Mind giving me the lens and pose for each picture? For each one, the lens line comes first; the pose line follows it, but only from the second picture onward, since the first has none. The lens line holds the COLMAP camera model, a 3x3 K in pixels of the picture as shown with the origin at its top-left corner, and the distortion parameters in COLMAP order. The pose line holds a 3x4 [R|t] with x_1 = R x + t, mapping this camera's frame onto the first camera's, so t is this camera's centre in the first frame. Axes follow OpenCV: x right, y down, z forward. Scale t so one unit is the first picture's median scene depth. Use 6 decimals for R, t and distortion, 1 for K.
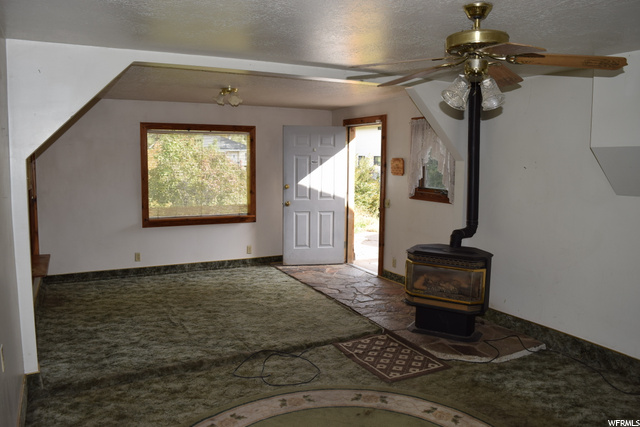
lens RADIAL K [[493.7, 0, 318.7], [0, 493.7, 212.6], [0, 0, 1]] dist [-0.078570, -0.005750]
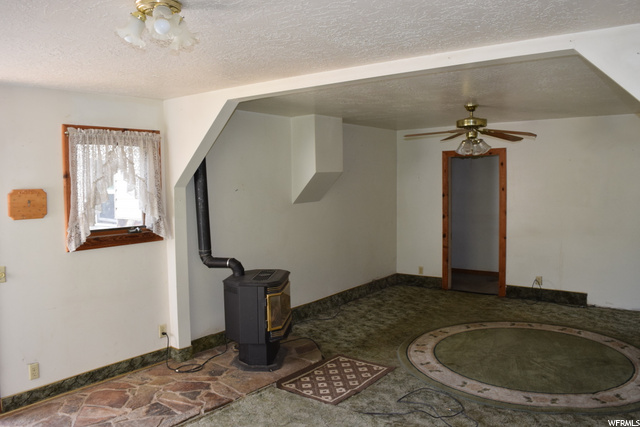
lens RADIAL K [[493.7, 0, 319.1], [0, 493.7, 213.1], [0, 0, 1]] dist [-0.078570, -0.005750]
pose [[-0.417277, -0.064716, 0.906472, -0.810852], [0.114635, 0.985745, 0.123146, -0.187913], [-0.901520, 0.155299, -0.403911, 1.530881]]
